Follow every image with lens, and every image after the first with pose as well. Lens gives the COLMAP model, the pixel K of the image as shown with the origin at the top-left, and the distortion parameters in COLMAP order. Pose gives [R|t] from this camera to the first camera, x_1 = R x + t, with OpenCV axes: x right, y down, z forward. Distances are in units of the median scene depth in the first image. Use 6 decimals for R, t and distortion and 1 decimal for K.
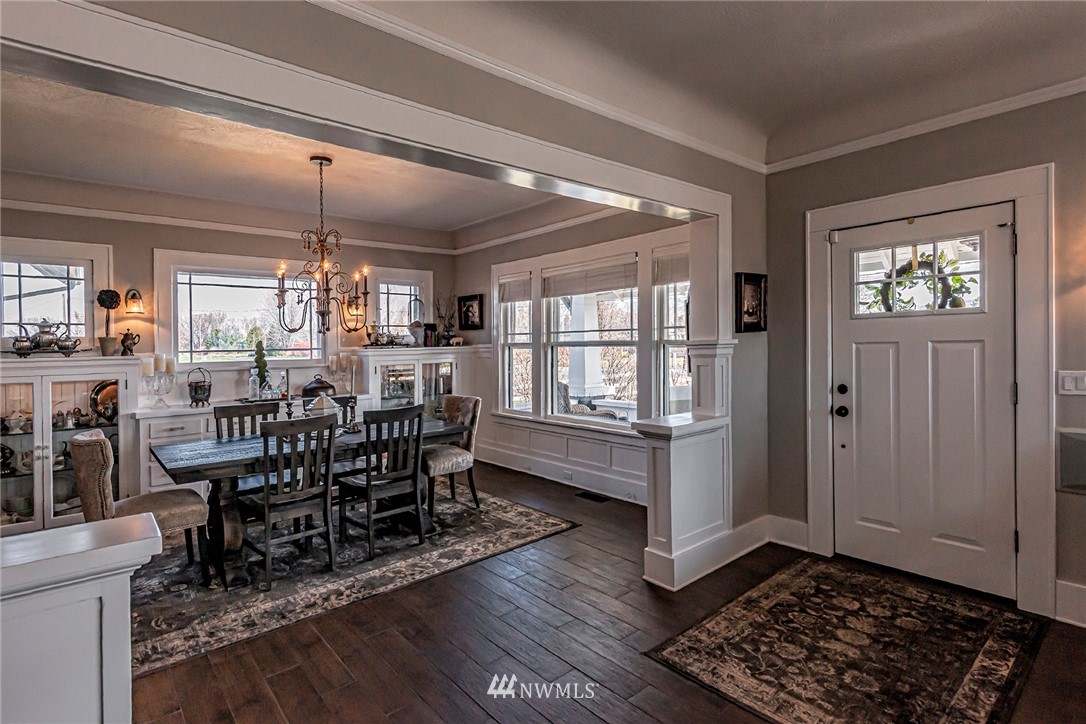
lens RADIAL K [[550.1, 0, 511.2], [0, 550.1, 351.2], [0, 0, 1]] dist [0.006691, 0.000246]
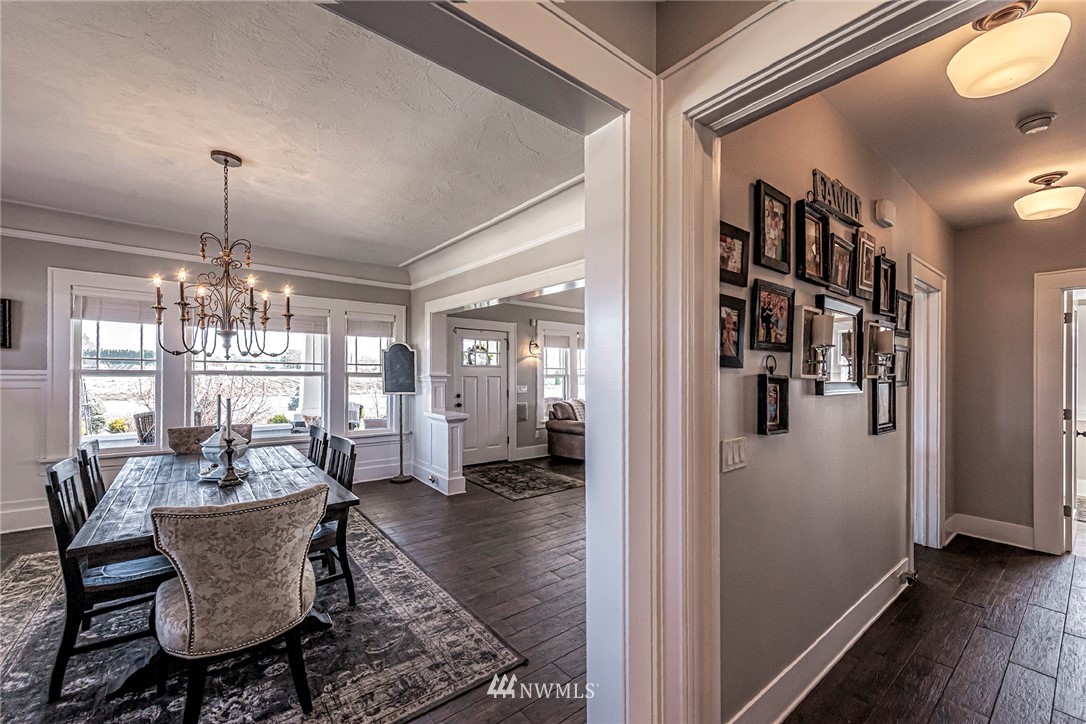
lens RADIAL K [[430.2, 0, 539.4], [0, 430.2, 378.2], [0, 0, 1]] dist [0.000188, 0.000011]
pose [[0.030818, 0.007483, 0.999497, -1.389345], [0.002192, 0.999969, -0.007554, 0.008572], [-0.999523, 0.002424, 0.030800, 0.676918]]
